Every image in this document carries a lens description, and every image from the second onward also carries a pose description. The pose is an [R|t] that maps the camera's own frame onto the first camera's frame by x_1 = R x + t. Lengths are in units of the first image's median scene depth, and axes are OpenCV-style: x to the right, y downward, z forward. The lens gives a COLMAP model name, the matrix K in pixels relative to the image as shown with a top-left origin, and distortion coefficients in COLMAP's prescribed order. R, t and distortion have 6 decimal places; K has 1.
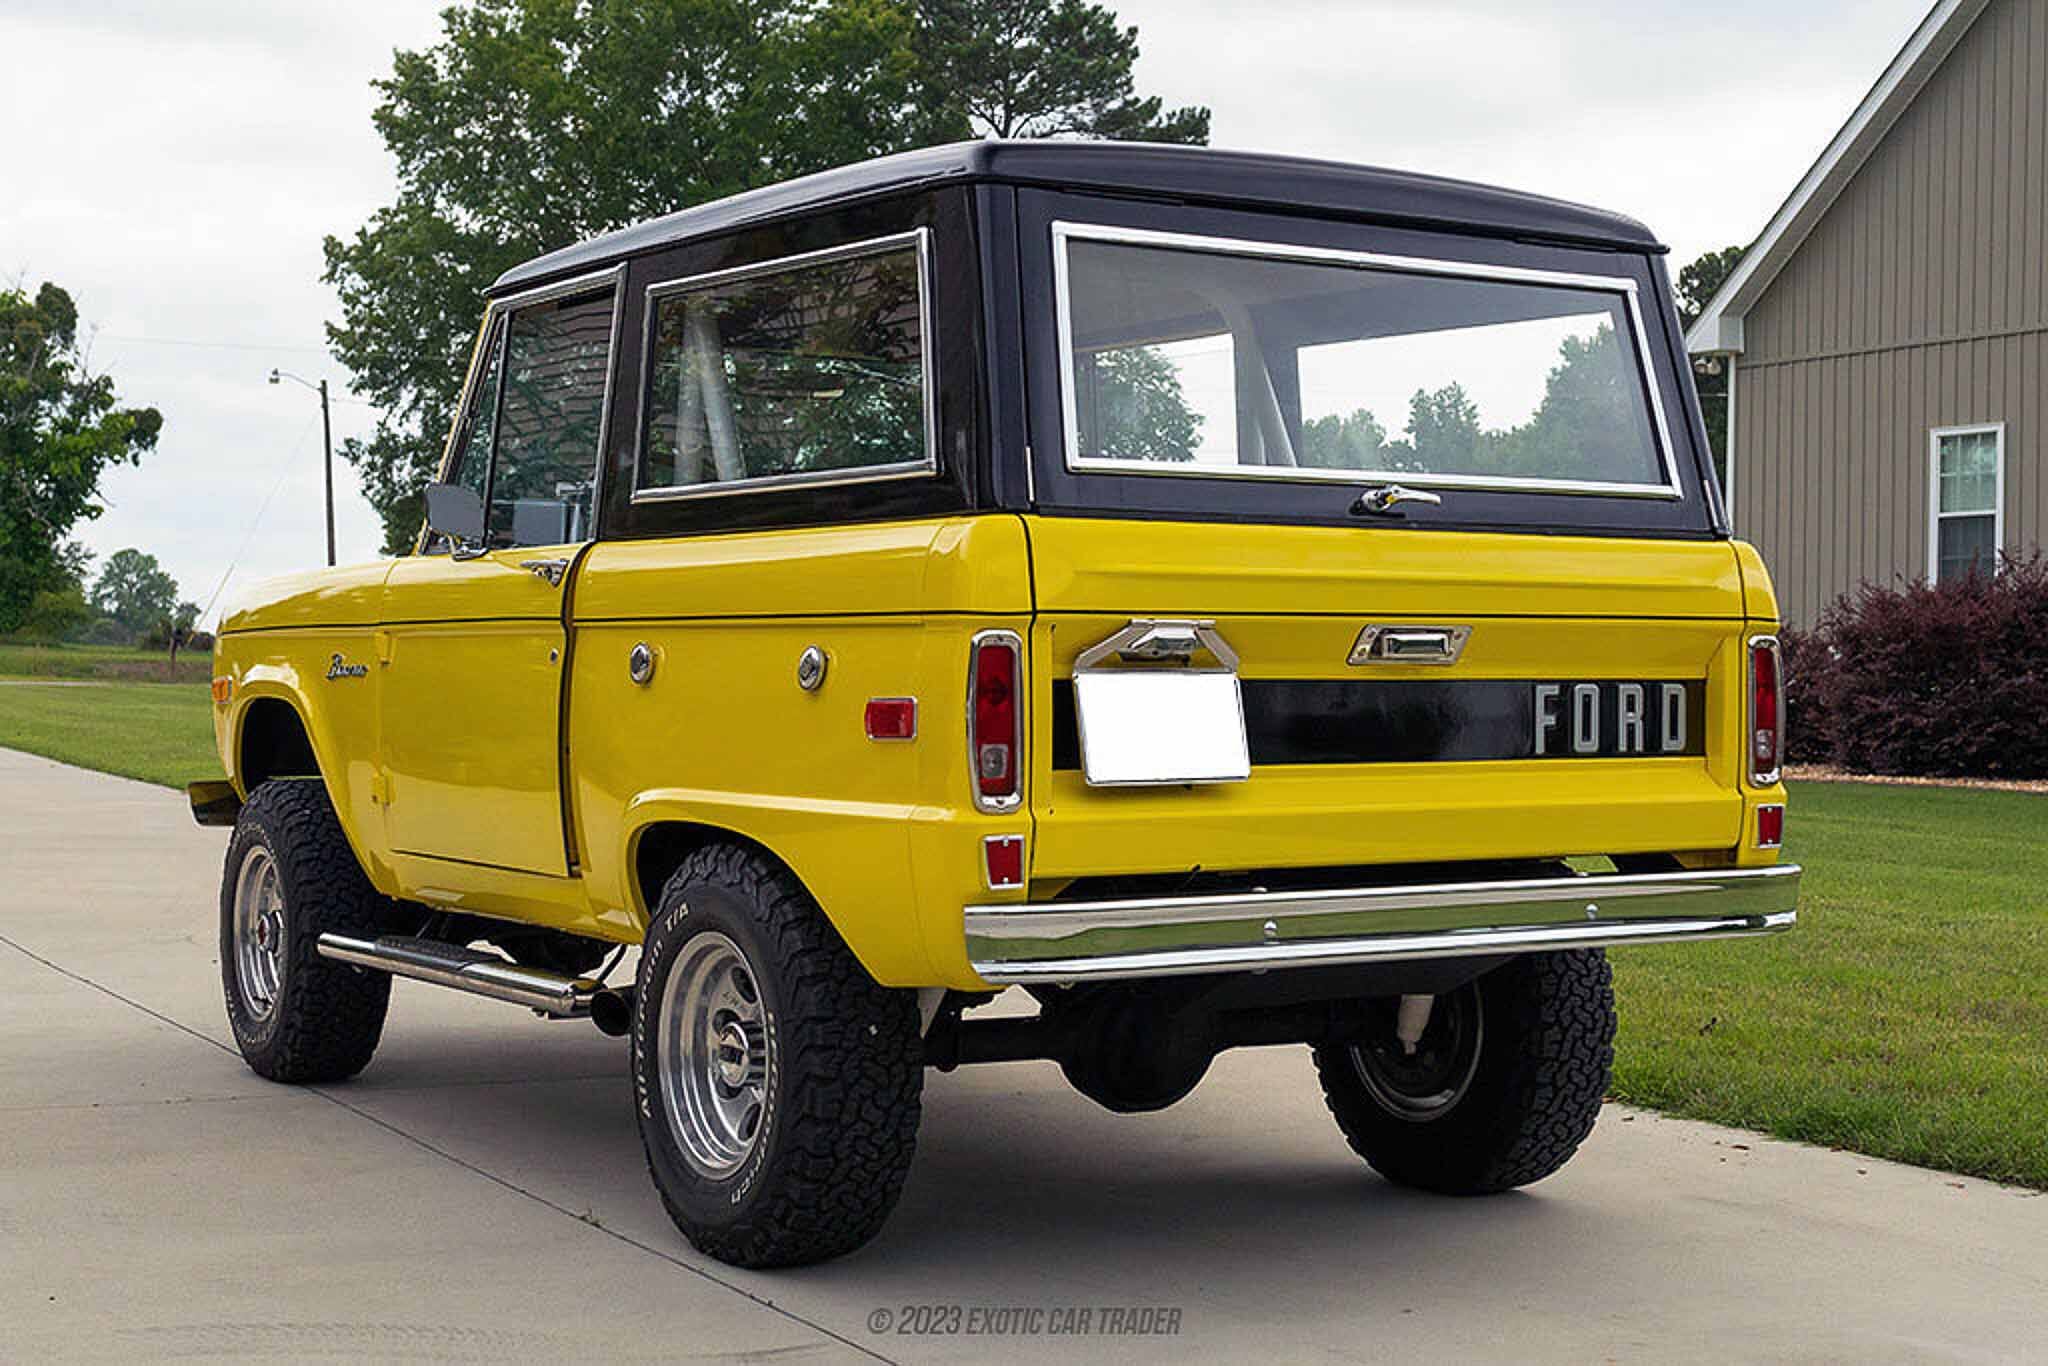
lens RADIAL K [[2922.0, 0, 1024.0], [0, 2922.0, 683.0], [0, 0, 1]] dist [0.004011, 0.011088]
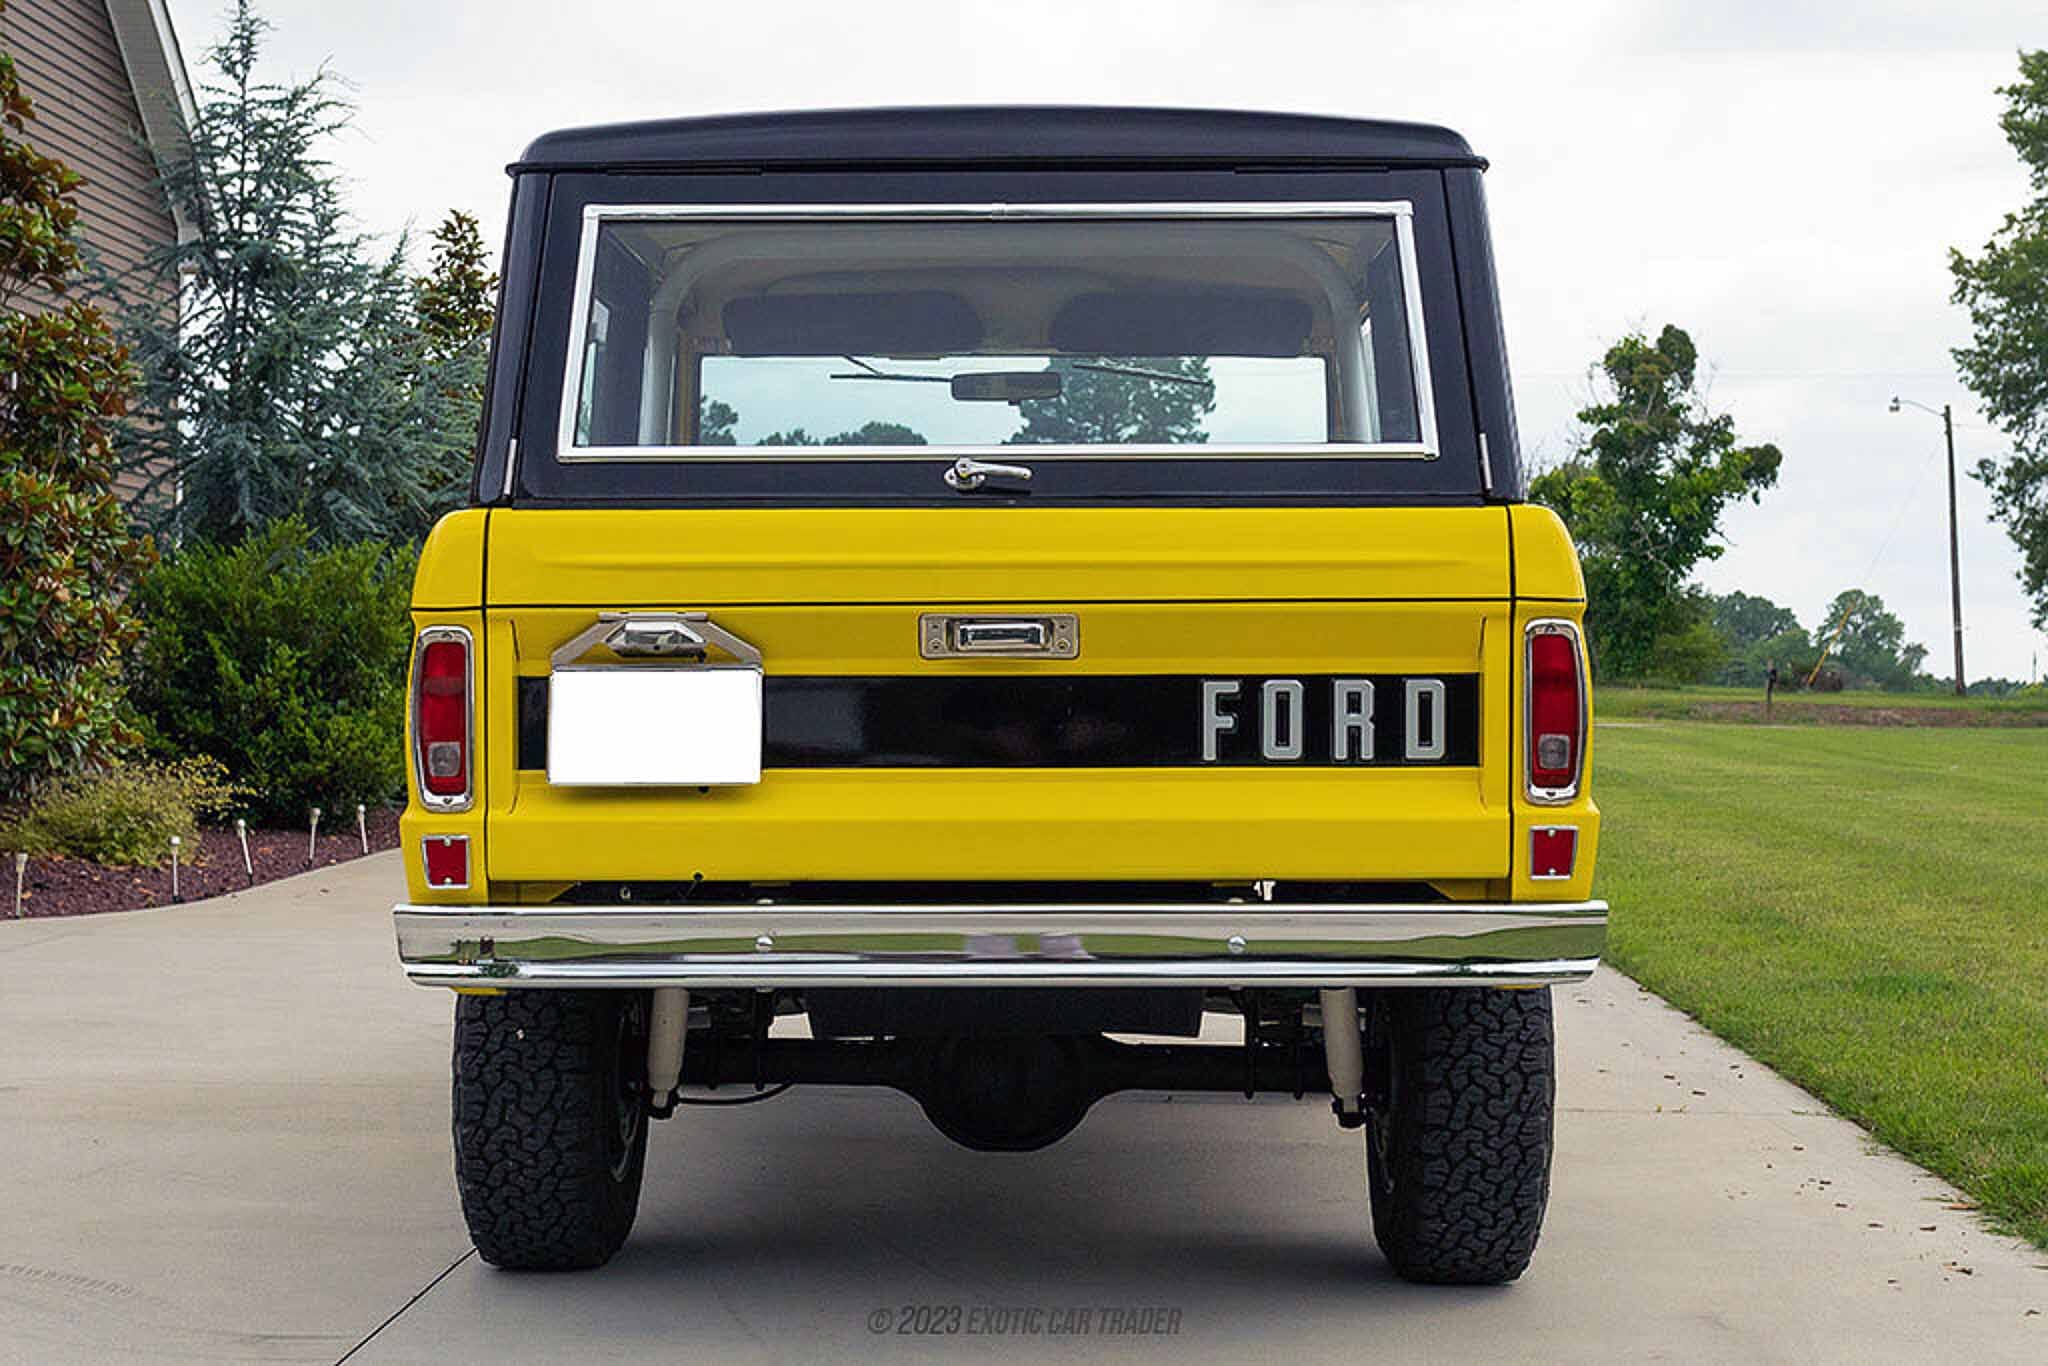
lens RADIAL K [[3021.9, 0, 1024.0], [0, 3021.9, 683.0], [0, 0, 1]] dist [0.023983, -0.369752]
pose [[0.837482, -0.010389, -0.546366, 0.592469], [0.002262, 0.999877, -0.015547, 0.014343], [0.546460, 0.011784, 0.837403, 0.211185]]
